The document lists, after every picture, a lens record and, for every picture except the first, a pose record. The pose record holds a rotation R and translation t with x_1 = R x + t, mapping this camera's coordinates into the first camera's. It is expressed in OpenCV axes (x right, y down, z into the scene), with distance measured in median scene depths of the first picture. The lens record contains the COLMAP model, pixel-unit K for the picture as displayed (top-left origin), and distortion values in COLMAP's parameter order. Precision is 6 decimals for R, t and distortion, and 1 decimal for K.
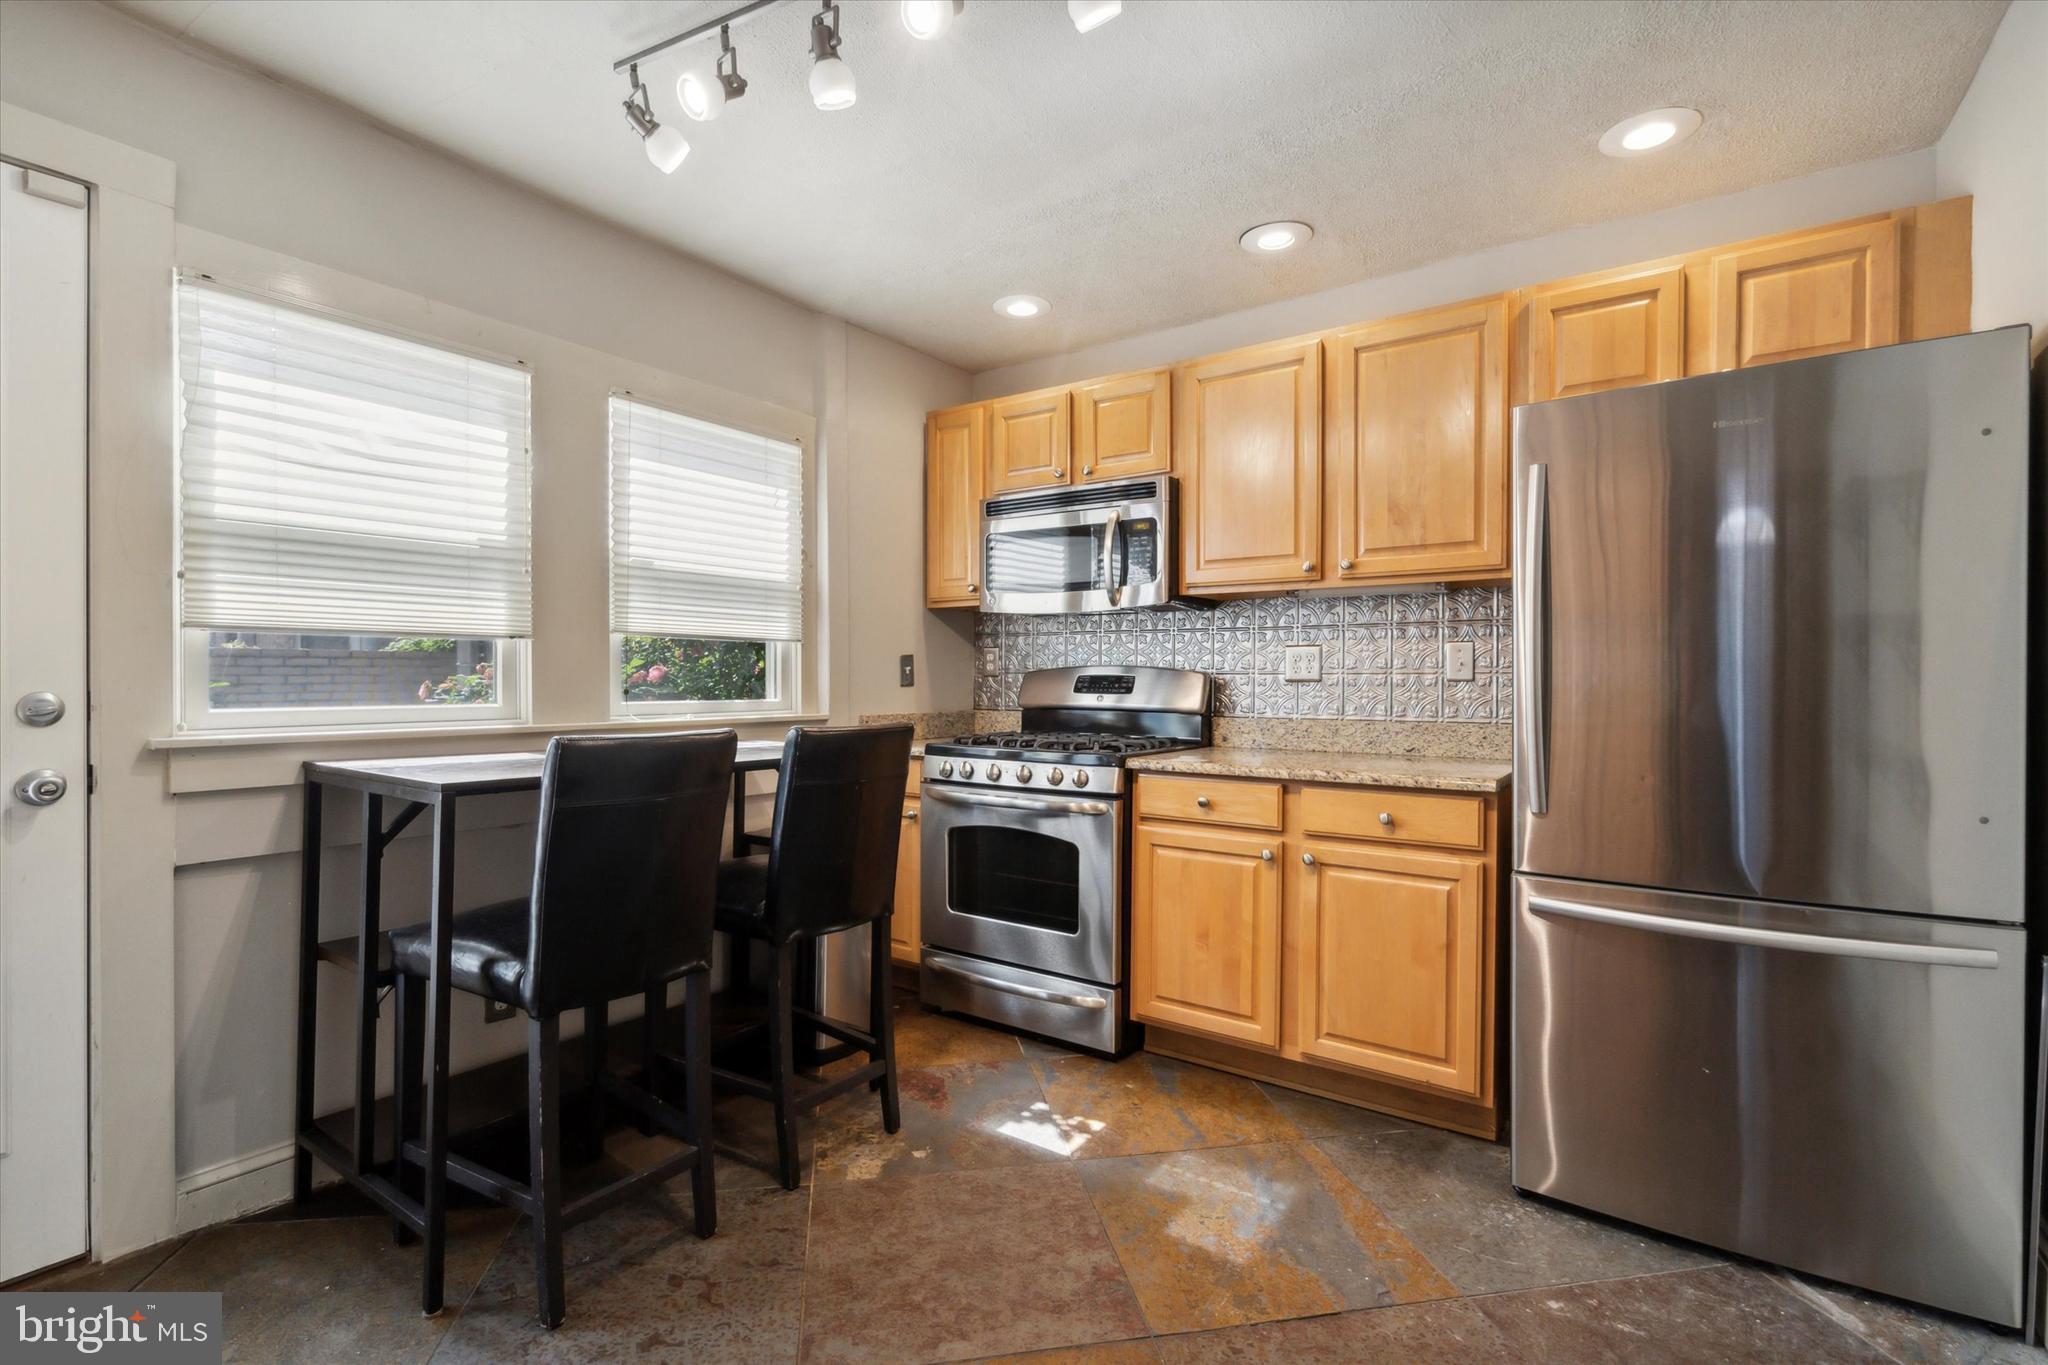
lens RADIAL K [[937.4, 0, 1033.8], [0, 937.4, 682.5], [0, 0, 1]] dist [0.001843, -0.000120]
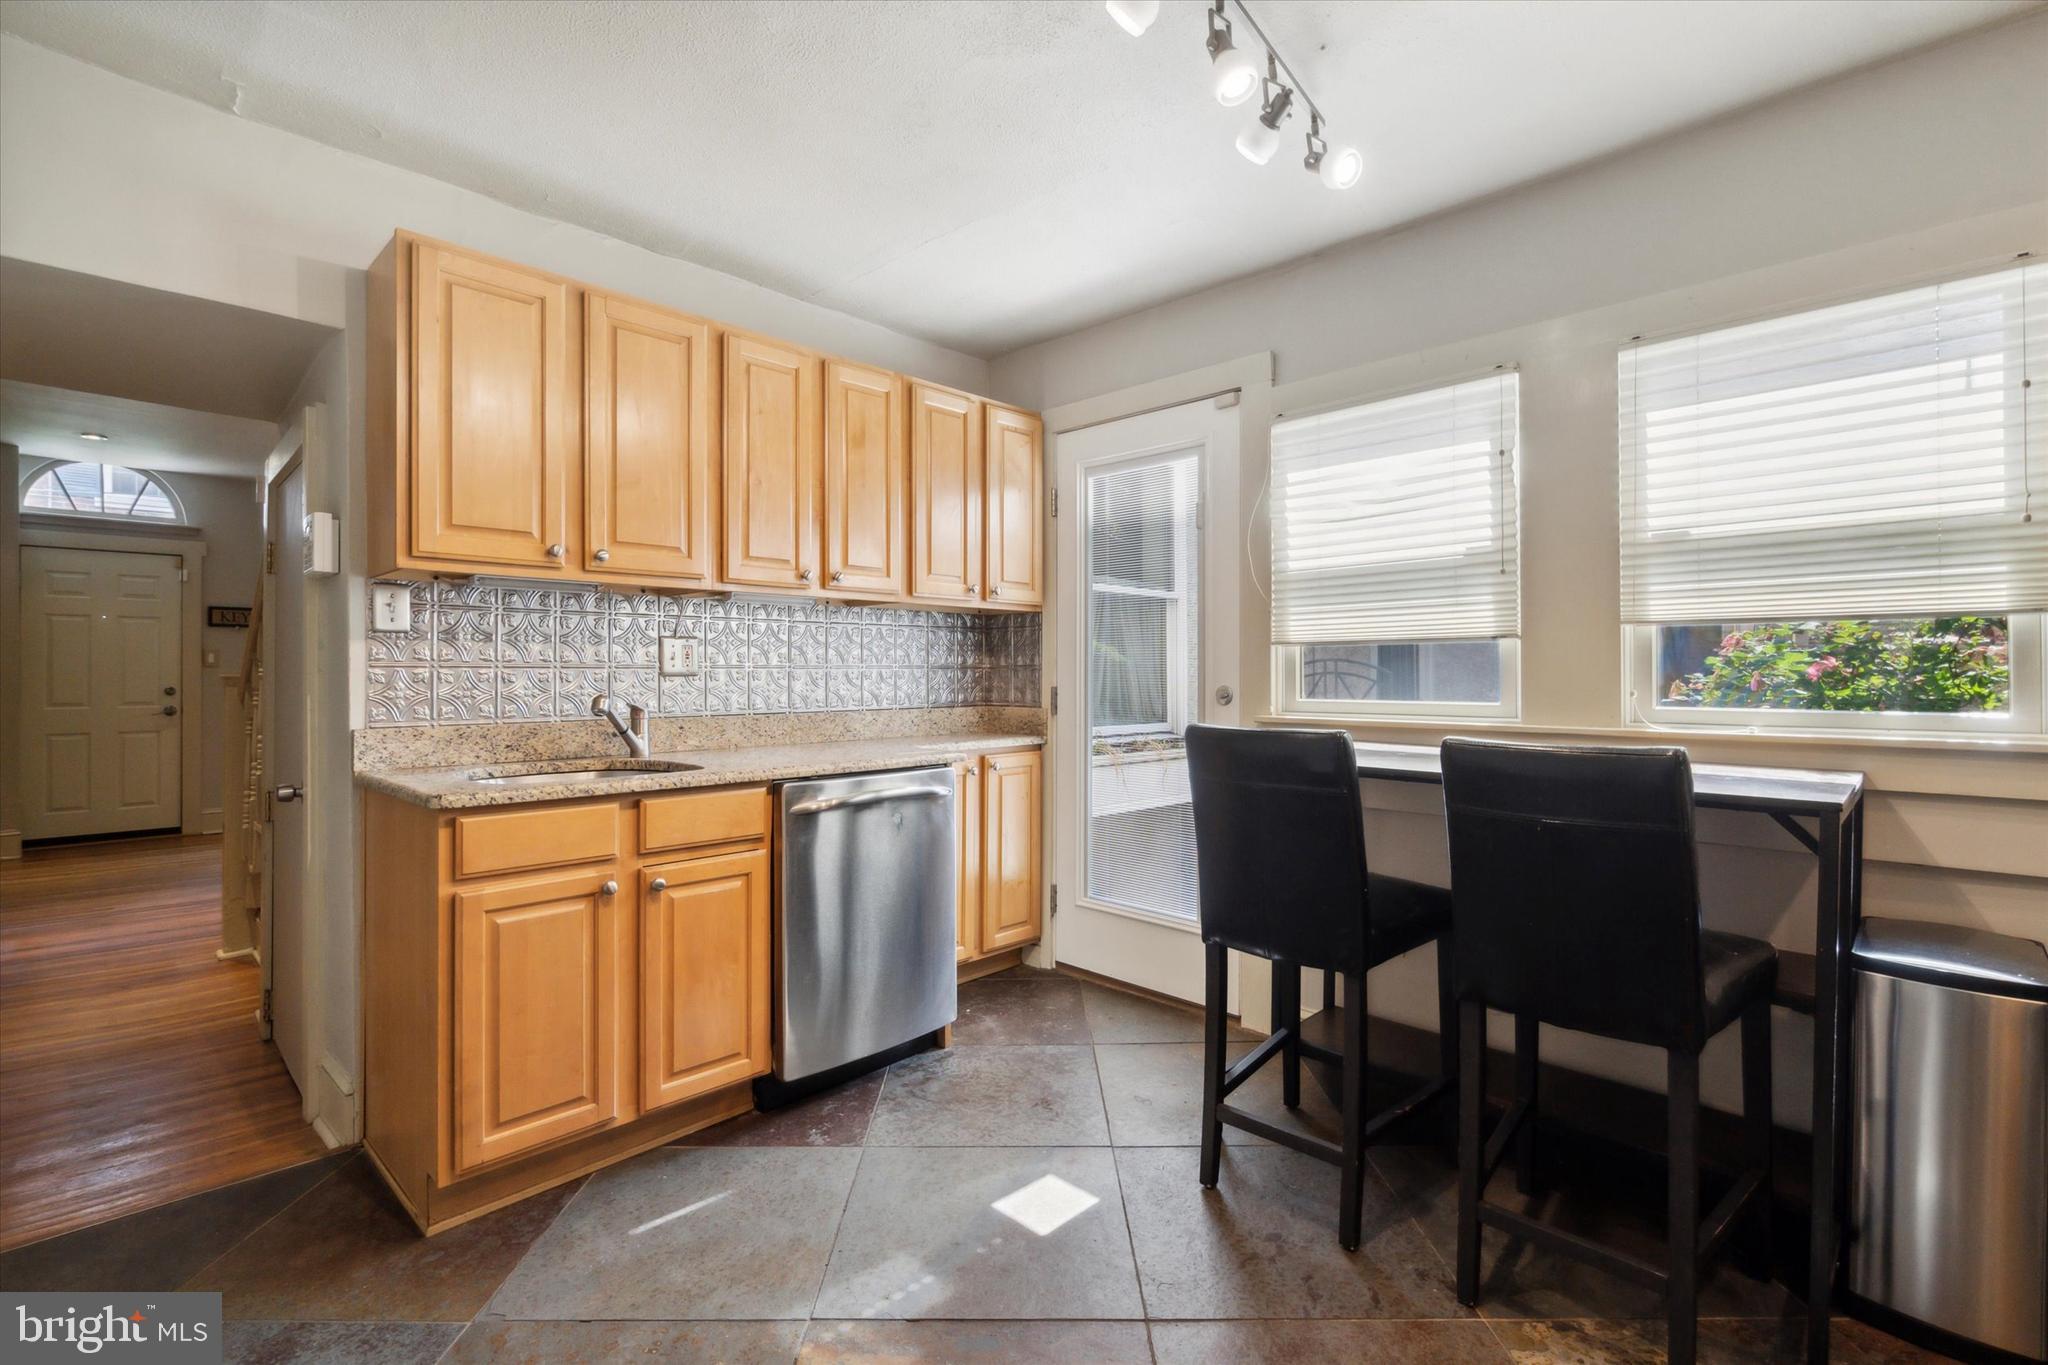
lens RADIAL K [[937.4, 0, 1027.3], [0, 937.4, 681.1], [0, 0, 1]] dist [0.001843, -0.000120]
pose [[-0.168800, -0.000465, -0.985650, 0.535199], [-0.005921, 0.999982, 0.000542, 0.000858], [0.985632, 0.005927, -0.168800, 0.667058]]
